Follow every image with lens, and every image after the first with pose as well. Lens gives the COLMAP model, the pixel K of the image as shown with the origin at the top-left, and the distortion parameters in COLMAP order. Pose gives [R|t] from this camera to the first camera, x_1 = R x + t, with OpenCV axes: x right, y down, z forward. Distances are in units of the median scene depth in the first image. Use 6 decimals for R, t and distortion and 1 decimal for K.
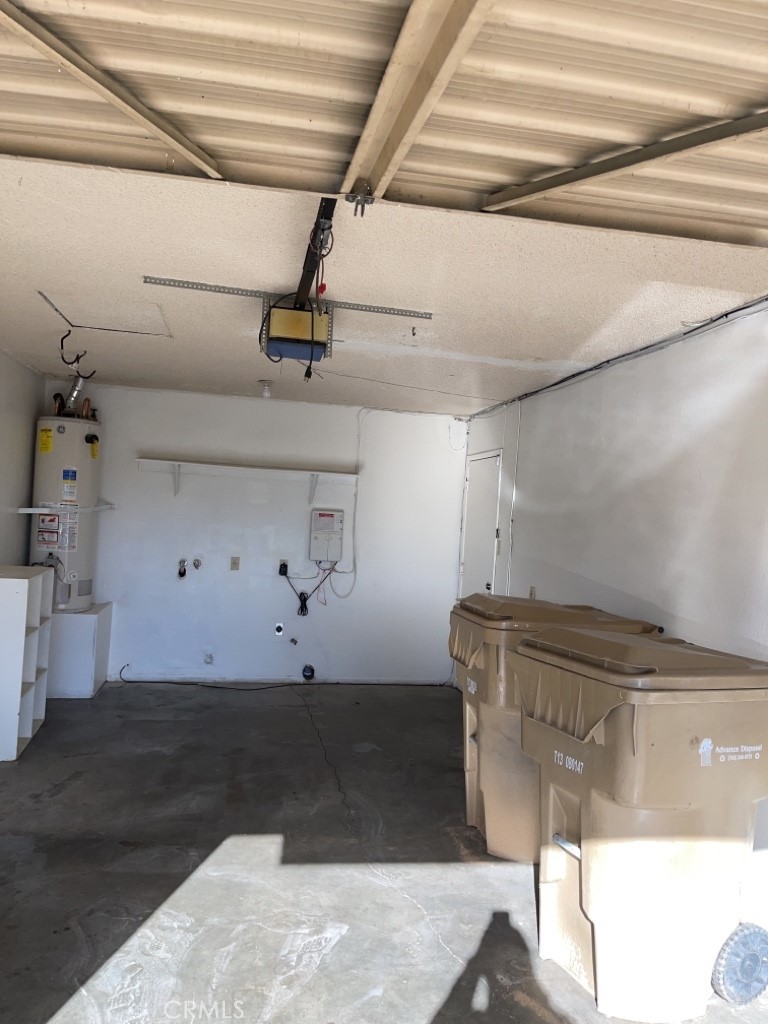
lens RADIAL K [[780.7, 0, 384.0], [0, 780.7, 512.0], [0, 0, 1]] dist [0.034310, -0.001015]
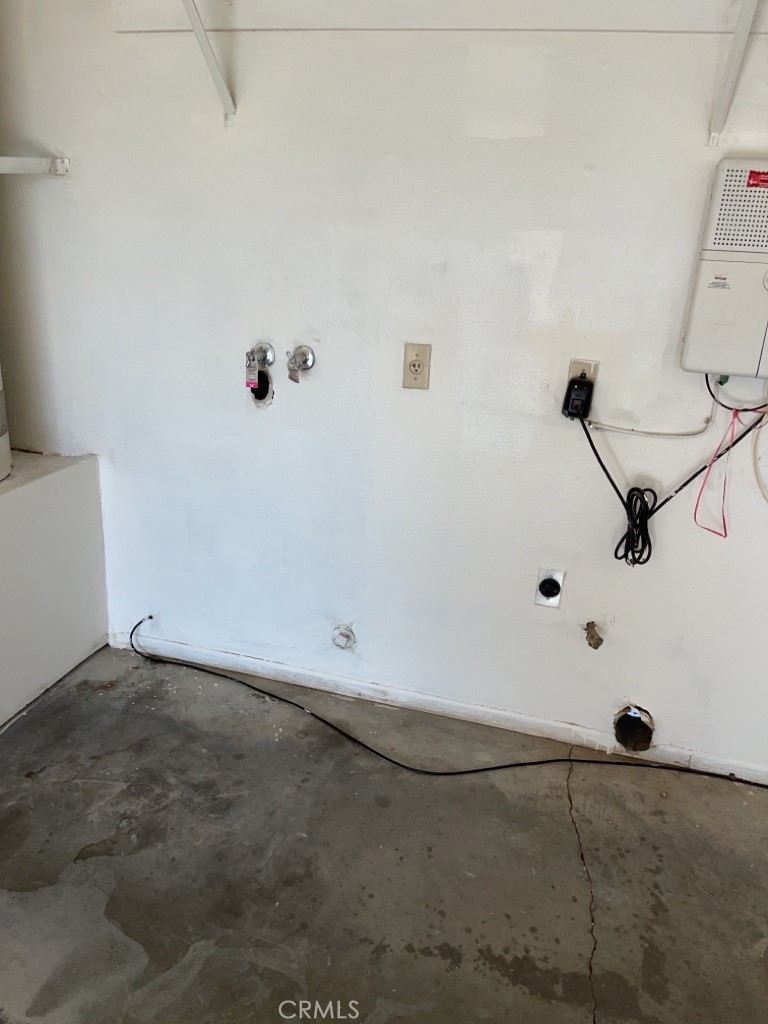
lens RADIAL K [[780.7, 0, 384.0], [0, 780.7, 512.0], [0, 0, 1]] dist [0.034310, -0.001015]
pose [[0.896826, 0.140347, -0.419530, -0.067451], [-0.005687, 0.951920, 0.306294, 0.026707], [0.442347, -0.272306, 0.854505, 0.716838]]
